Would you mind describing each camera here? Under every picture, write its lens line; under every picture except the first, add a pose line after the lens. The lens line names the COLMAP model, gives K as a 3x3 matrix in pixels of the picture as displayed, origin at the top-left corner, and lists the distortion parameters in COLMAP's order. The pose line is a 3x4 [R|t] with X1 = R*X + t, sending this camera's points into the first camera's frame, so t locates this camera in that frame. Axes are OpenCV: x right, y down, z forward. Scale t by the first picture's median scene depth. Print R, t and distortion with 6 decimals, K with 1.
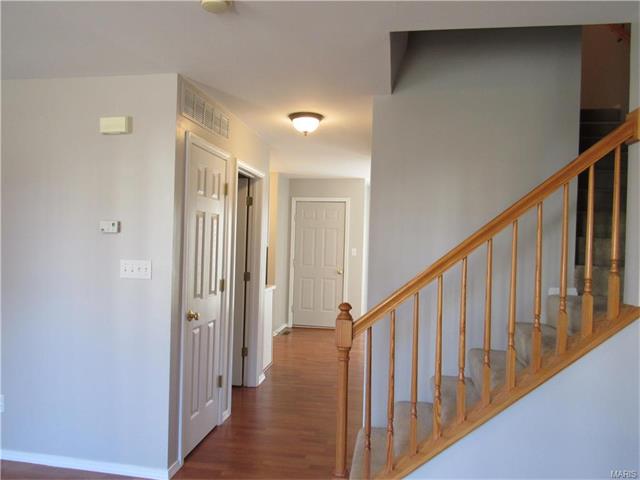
lens RADIAL K [[459.5, 0, 319.0], [0, 459.5, 238.3], [0, 0, 1]] dist [-0.031431, 0.002092]
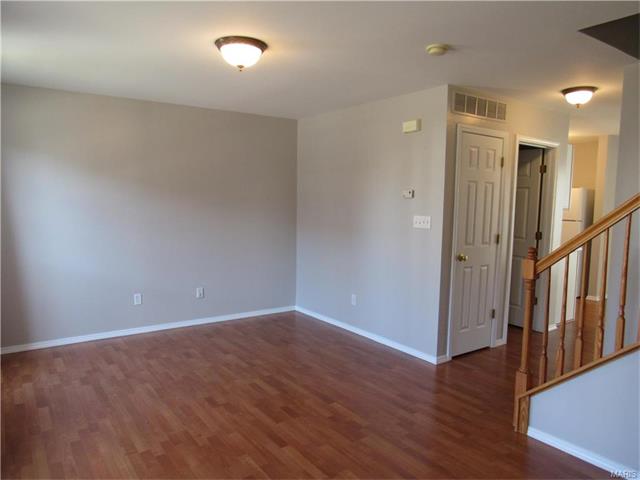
lens RADIAL K [[459.5, 0, 317.8], [0, 459.5, 241.6], [0, 0, 1]] dist [-0.031431, 0.002092]
pose [[0.686355, 0.056197, -0.725092, 0.388707], [0.001833, 0.996873, 0.078996, 0.009886], [0.727264, -0.055548, 0.684106, -0.238021]]
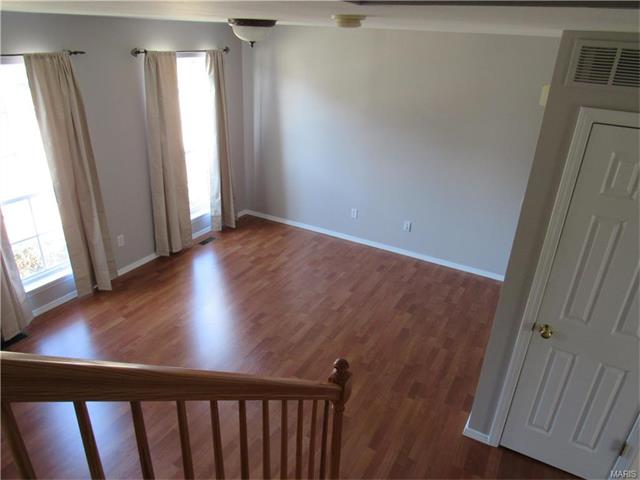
lens RADIAL K [[459.5, 0, 321.1], [0, 459.5, 238.6], [0, 0, 1]] dist [-0.031431, 0.002092]
pose [[-0.347586, 0.350504, -0.869673, 0.488266], [-0.053085, 0.918661, 0.391464, -0.265793], [0.936144, 0.182234, -0.300708, 0.761217]]
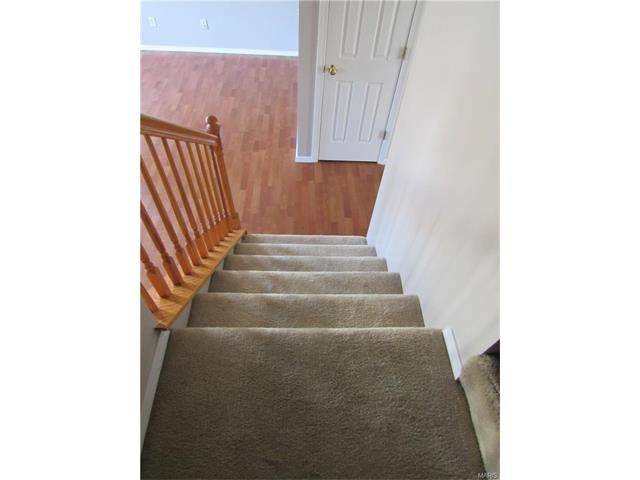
lens RADIAL K [[346.2, 0, 319.7], [0, 346.2, 238.1], [0, 0, 1]] dist [-0.021198, -0.000178]
pose [[0.174475, 0.761928, -0.623718, 0.579157], [-0.049992, 0.639471, 0.767188, -0.225814], [0.983392, -0.102674, 0.149662, 0.714452]]
